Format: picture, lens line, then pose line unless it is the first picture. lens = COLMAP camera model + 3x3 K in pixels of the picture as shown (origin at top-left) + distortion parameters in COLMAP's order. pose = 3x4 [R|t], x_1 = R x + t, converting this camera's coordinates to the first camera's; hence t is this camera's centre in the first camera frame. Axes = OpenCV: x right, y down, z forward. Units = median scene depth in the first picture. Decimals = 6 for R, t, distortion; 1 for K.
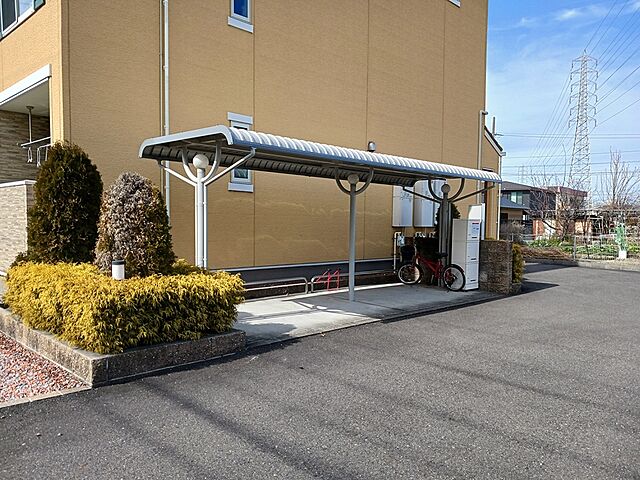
lens RADIAL K [[488.3, 0, 327.0], [0, 488.3, 242.5], [0, 0, 1]] dist [-0.000323, 0.005298]
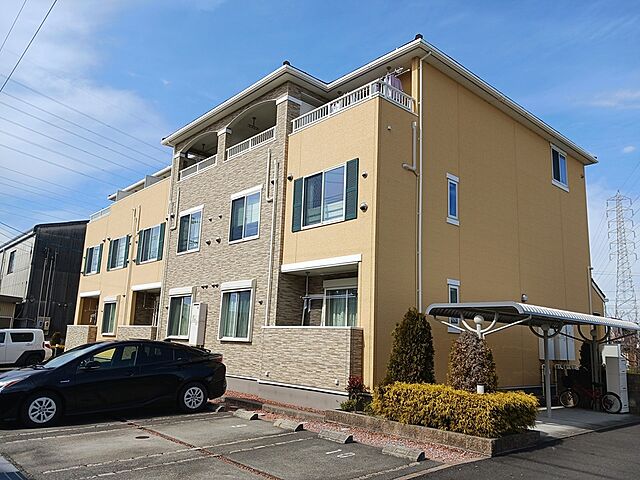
lens RADIAL K [[488.3, 0, 327.0], [0, 488.3, 242.5], [0, 0, 1]] dist [-0.000323, 0.005298]
pose [[0.998494, 0.013790, -0.053108, -0.441207], [-0.026383, 0.969329, -0.244346, -0.004160], [0.048110, 0.245379, 0.968233, -0.415299]]
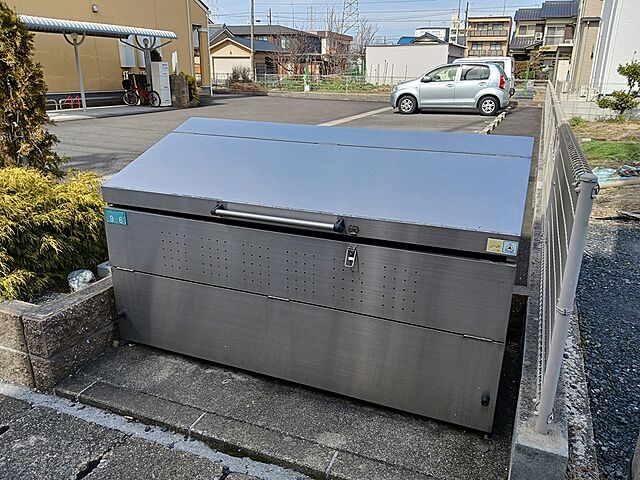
lens RADIAL K [[501.4, 0, 320.0], [0, 501.4, 240.0], [0, 0, 1]] dist [0.001788, 0.003492]
pose [[0.933121, -0.120031, 0.338935, 0.148598], [0.017631, 0.956775, 0.290295, 0.045805], [-0.359129, -0.264905, 0.894903, -0.873778]]
